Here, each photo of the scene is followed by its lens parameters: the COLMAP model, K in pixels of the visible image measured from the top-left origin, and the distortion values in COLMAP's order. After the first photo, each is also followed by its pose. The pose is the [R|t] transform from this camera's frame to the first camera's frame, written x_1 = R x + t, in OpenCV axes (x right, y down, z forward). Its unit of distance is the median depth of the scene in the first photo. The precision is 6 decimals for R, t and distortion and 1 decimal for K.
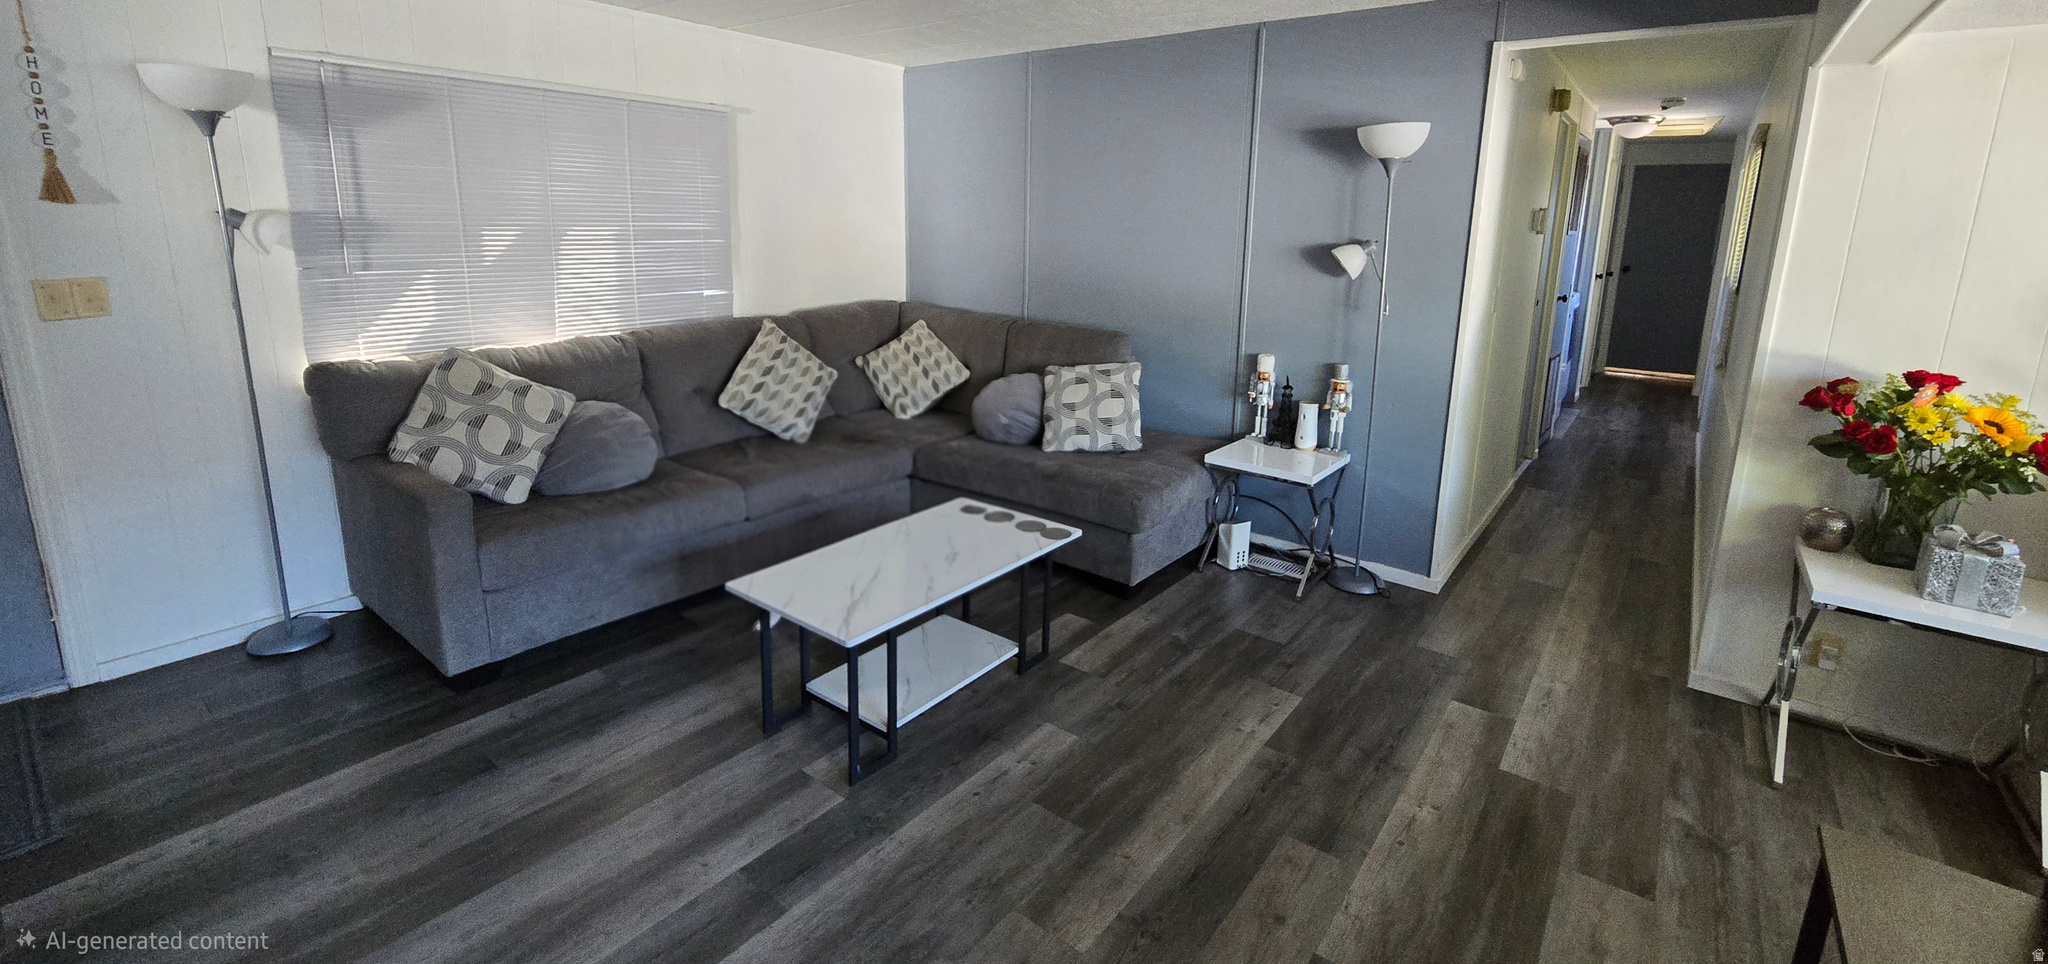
lens RADIAL K [[836.0, 0, 1024.0], [0, 836.0, 482.0], [0, 0, 1]] dist [0.001579, 0.000070]
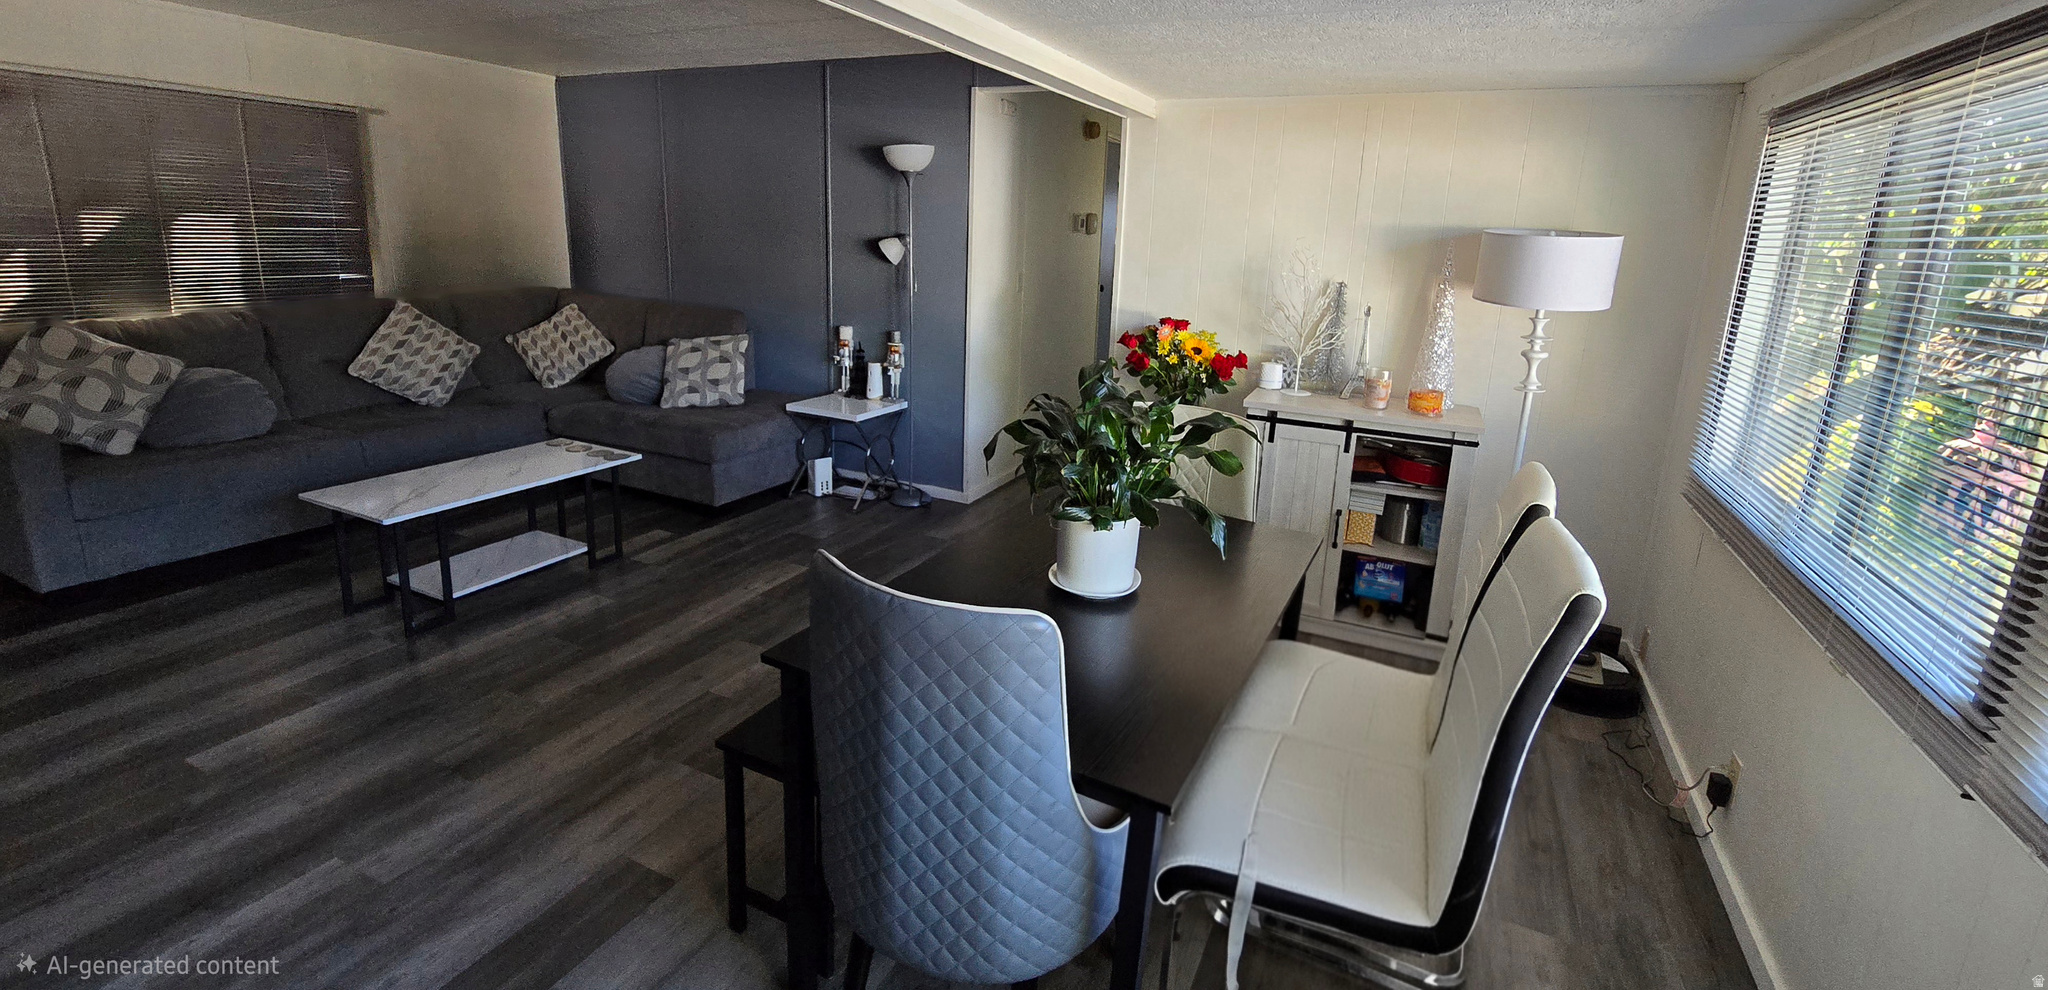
lens RADIAL K [[837.0, 0, 1024.0], [0, 837.0, 495.0], [0, 0, 1]] dist [0.000157, 0.000318]
pose [[0.979144, -0.047694, 0.197490, 0.303254], [0.046666, 0.998862, 0.009859, 0.105086], [-0.197735, -0.000437, 0.980255, -0.293803]]
